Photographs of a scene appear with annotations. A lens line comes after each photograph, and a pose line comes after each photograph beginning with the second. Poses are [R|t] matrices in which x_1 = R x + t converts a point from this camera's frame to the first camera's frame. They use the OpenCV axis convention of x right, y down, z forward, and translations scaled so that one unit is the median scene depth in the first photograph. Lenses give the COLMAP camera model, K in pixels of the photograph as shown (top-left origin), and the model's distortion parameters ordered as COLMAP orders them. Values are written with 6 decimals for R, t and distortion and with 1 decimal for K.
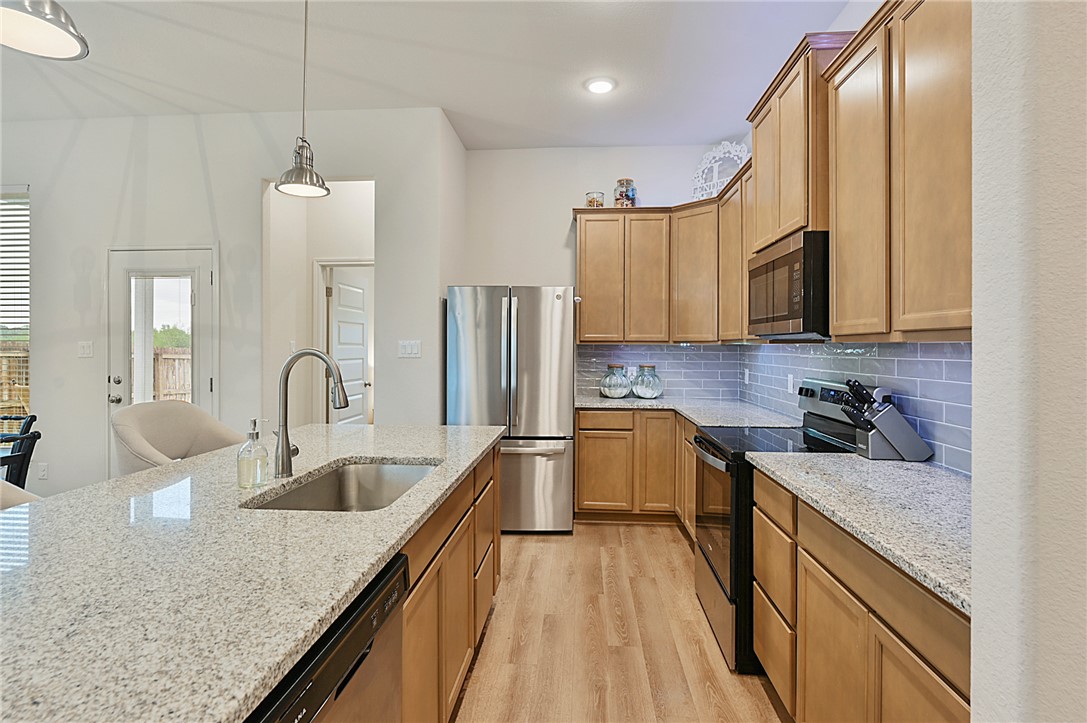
lens RADIAL K [[550.2, 0, 544.1], [0, 550.2, 350.4], [0, 0, 1]] dist [0.000546, 0.000046]
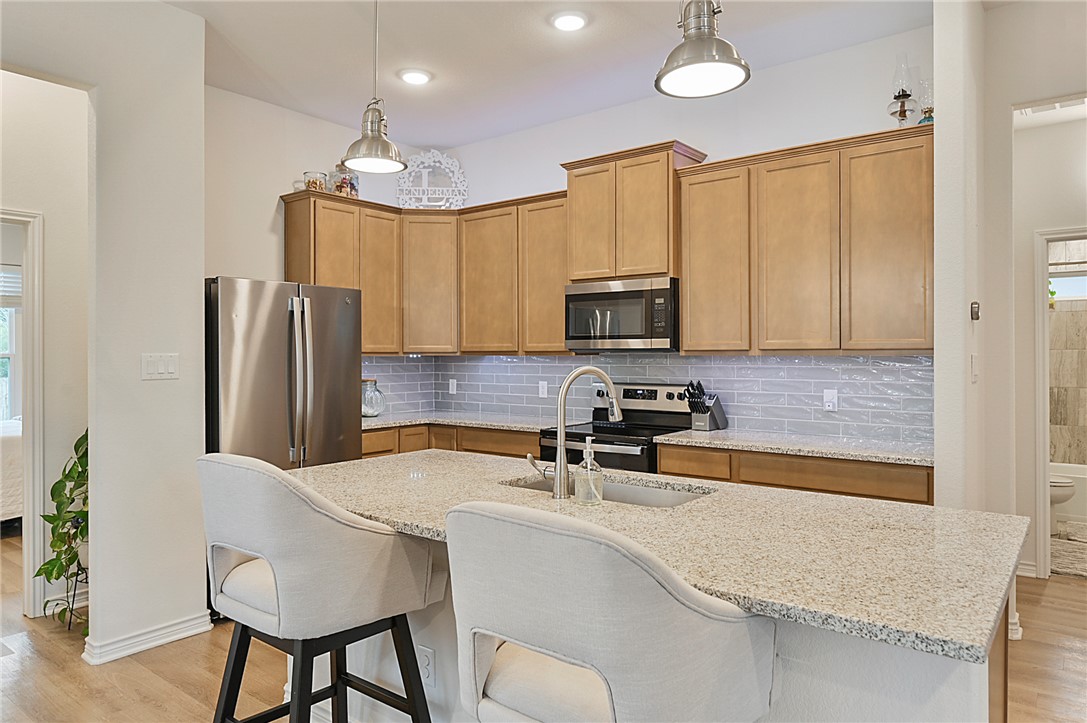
lens RADIAL K [[707.2, 0, 543.5], [0, 707.2, 361.5], [0, 0, 1]] dist [0.000908, -0.000180]
pose [[0.557324, -0.013782, 0.830181, -0.630359], [0.010454, 0.999899, 0.009582, -0.010156], [-0.830229, 0.003338, 0.557412, 0.132745]]
